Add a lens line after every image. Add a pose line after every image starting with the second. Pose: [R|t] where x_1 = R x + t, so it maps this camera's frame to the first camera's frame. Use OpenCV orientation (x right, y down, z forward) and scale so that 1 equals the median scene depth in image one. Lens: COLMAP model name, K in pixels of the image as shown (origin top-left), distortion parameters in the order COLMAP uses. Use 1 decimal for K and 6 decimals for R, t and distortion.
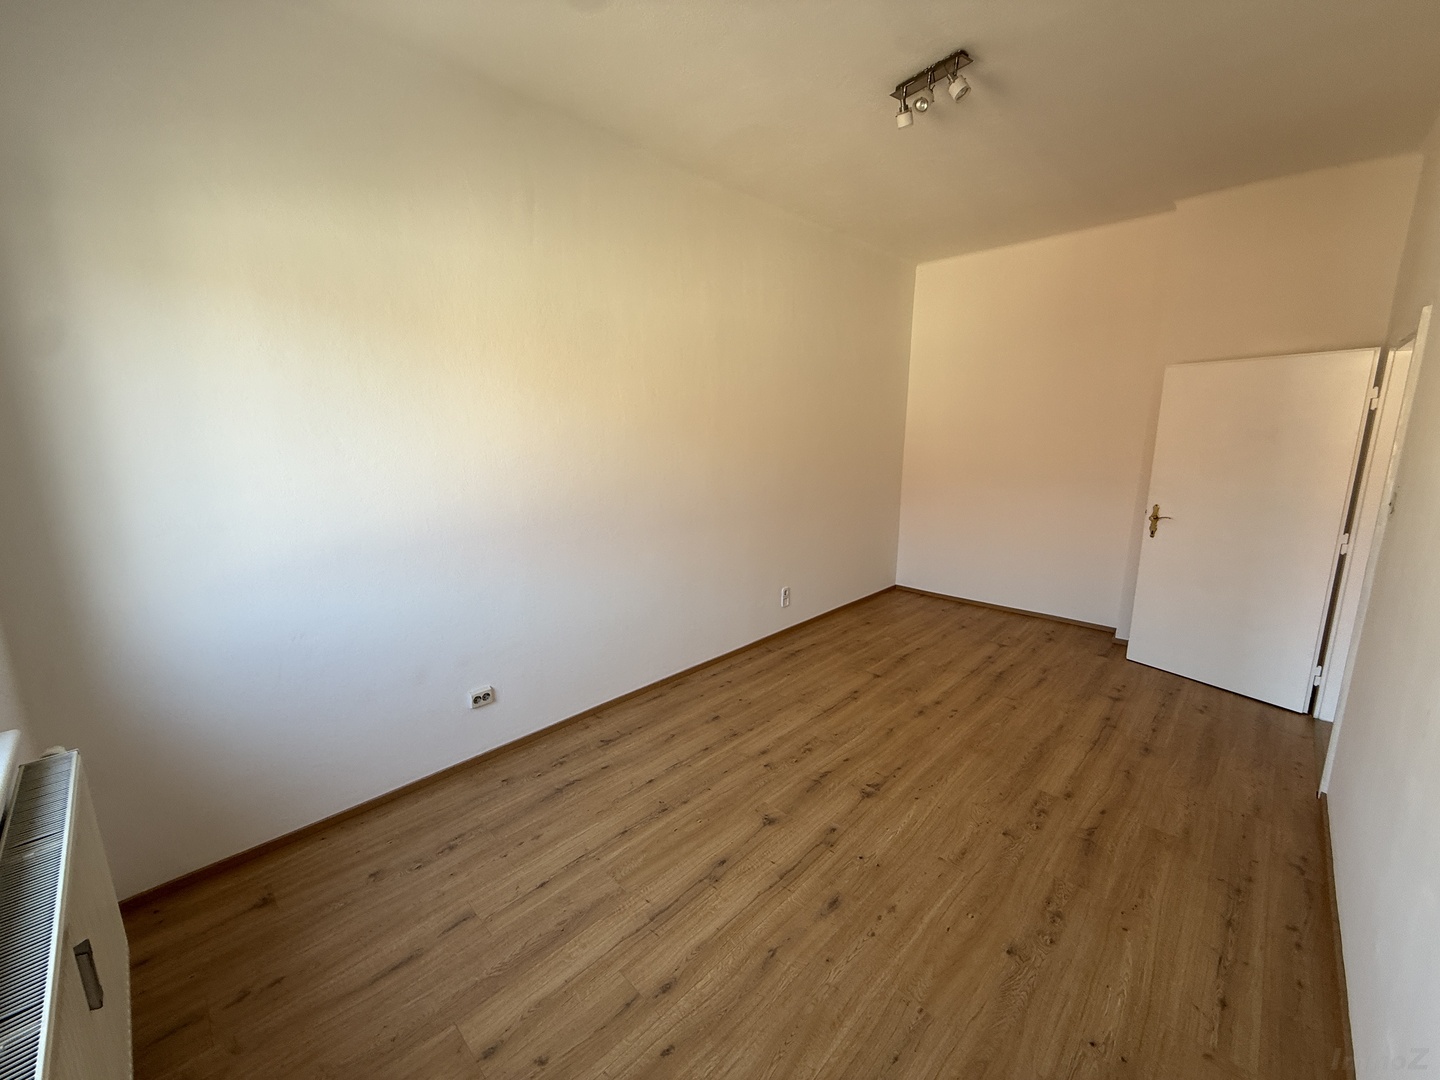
lens RADIAL K [[570.4, 0, 706.7], [0, 570.4, 536.7], [0, 0, 1]] dist [-0.000373, 0.000202]
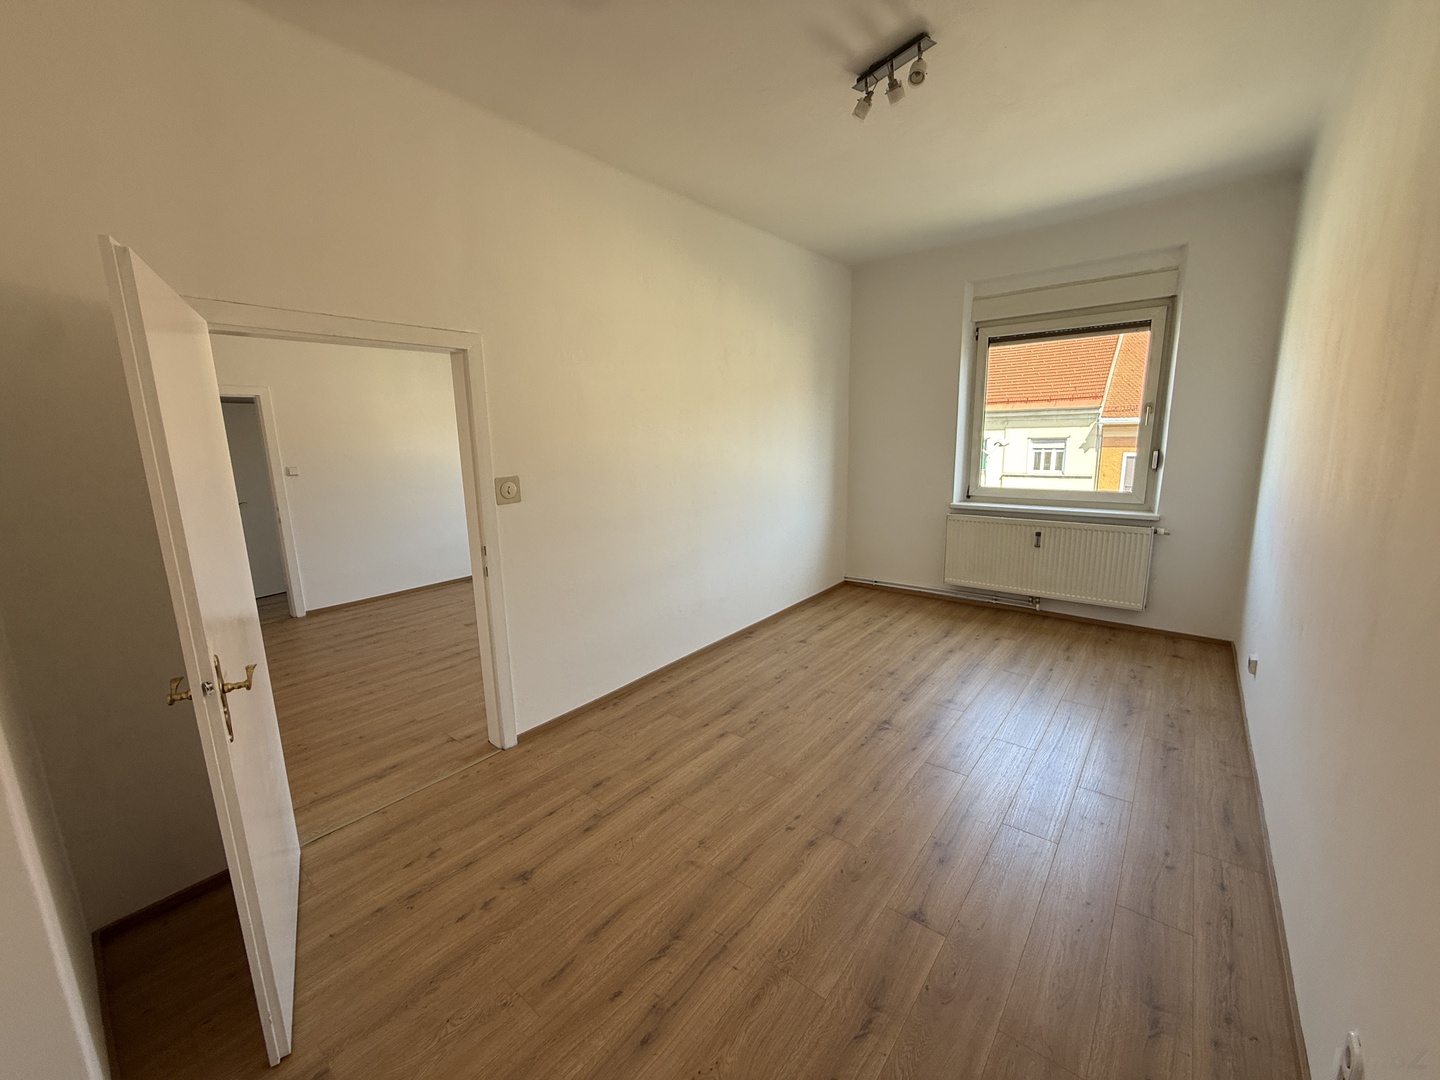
lens RADIAL K [[570.4, 0, 724.0], [0, 570.4, 545.8], [0, 0, 1]] dist [-0.000373, 0.000202]
pose [[-0.992232, 0.053679, -0.112225, 0.674703], [0.006574, 0.923479, 0.383593, -0.326472], [0.124229, 0.379876, -0.916658, 1.755719]]
